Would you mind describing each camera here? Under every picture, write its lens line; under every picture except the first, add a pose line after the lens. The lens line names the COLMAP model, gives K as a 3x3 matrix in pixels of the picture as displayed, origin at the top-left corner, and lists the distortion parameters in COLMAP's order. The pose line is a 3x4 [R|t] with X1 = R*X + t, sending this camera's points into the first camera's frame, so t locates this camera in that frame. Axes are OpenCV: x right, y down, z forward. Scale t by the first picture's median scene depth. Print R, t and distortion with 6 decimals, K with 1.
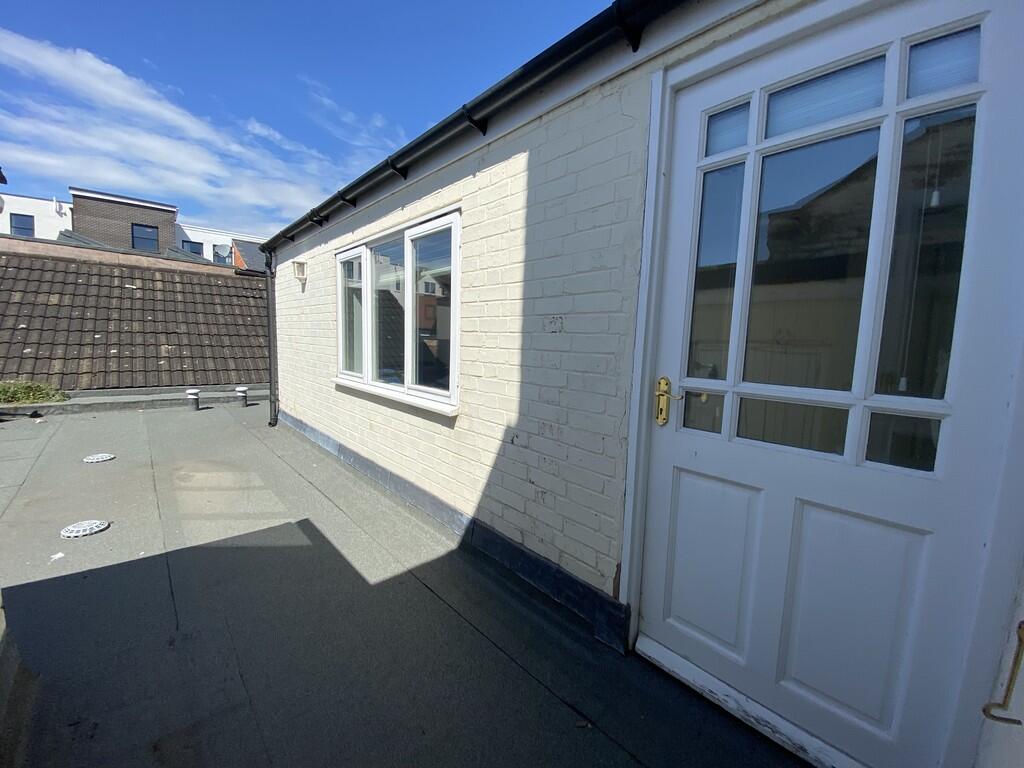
lens RADIAL K [[415.9, 0, 512.0], [0, 415.9, 384.0], [0, 0, 1]] dist [0.010000, -0.017389]
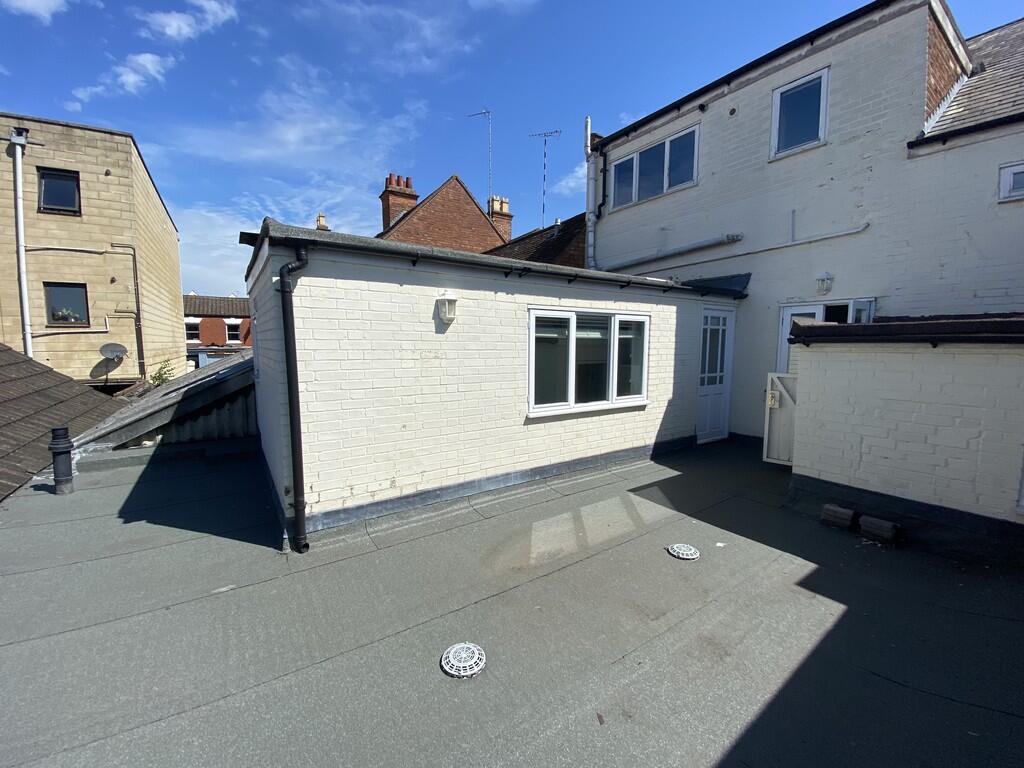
lens RADIAL K [[412.8, 0, 517.1], [0, 412.8, 384.6], [0, 0, 1]] dist [0.012806, -0.016844]
pose [[0.130023, -0.130999, 0.982819, -0.931627], [0.105589, 0.987426, 0.117644, -0.141613], [-0.985873, 0.088478, 0.142220, 0.523598]]
